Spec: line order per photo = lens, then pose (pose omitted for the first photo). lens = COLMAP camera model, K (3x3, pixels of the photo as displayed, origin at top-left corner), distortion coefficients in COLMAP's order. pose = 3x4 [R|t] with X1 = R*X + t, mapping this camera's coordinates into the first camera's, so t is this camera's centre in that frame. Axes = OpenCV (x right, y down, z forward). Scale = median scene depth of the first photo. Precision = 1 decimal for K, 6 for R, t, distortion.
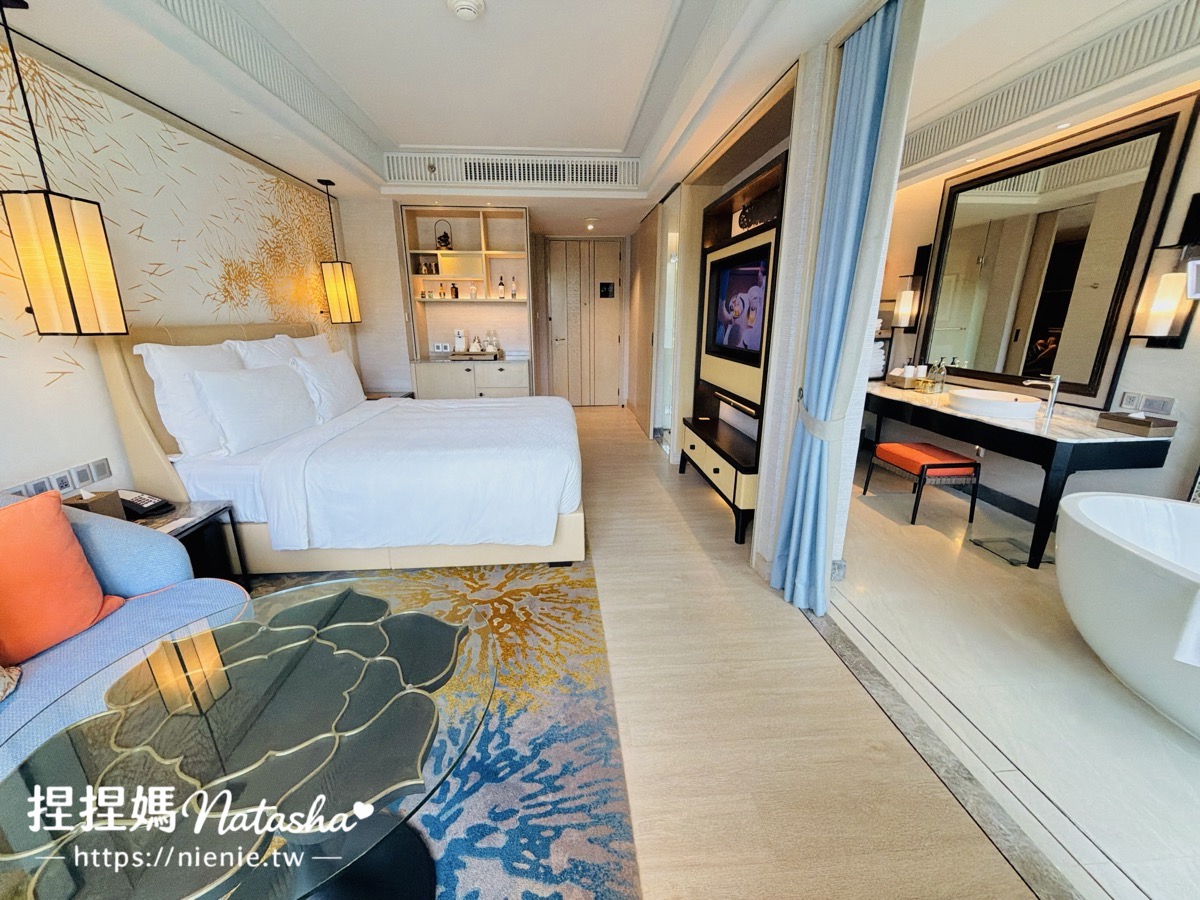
lens RADIAL K [[479.4, 0, 595.8], [0, 479.4, 446.8], [0, 0, 1]] dist [0.003487, 0.000713]
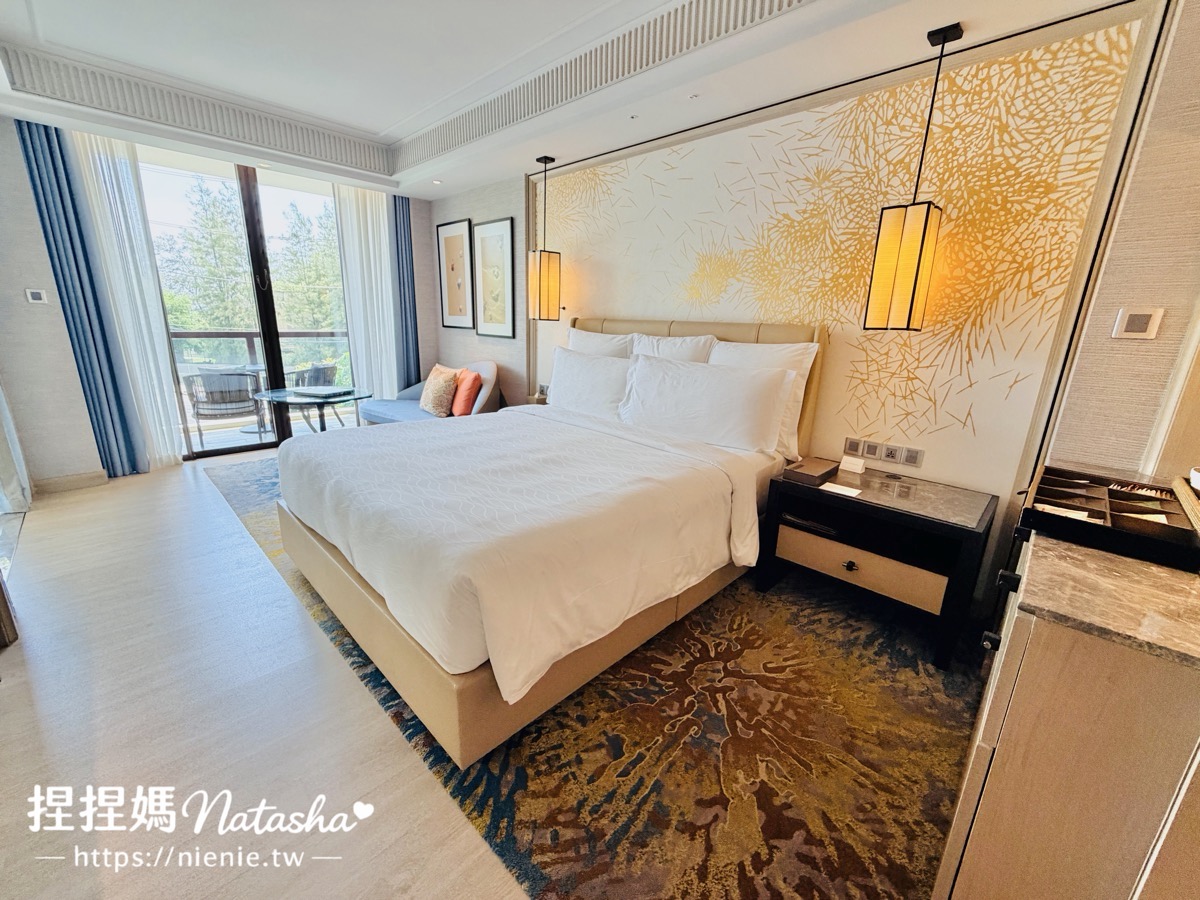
lens RADIAL K [[479.4, 0, 602.0], [0, 479.4, 446.5], [0, 0, 1]] dist [0.003487, 0.000713]
pose [[-0.752855, 0.146932, -0.641577, 0.064590], [-0.206614, 0.872733, 0.442322, -0.407250], [0.624916, 0.465563, -0.626682, 1.539422]]
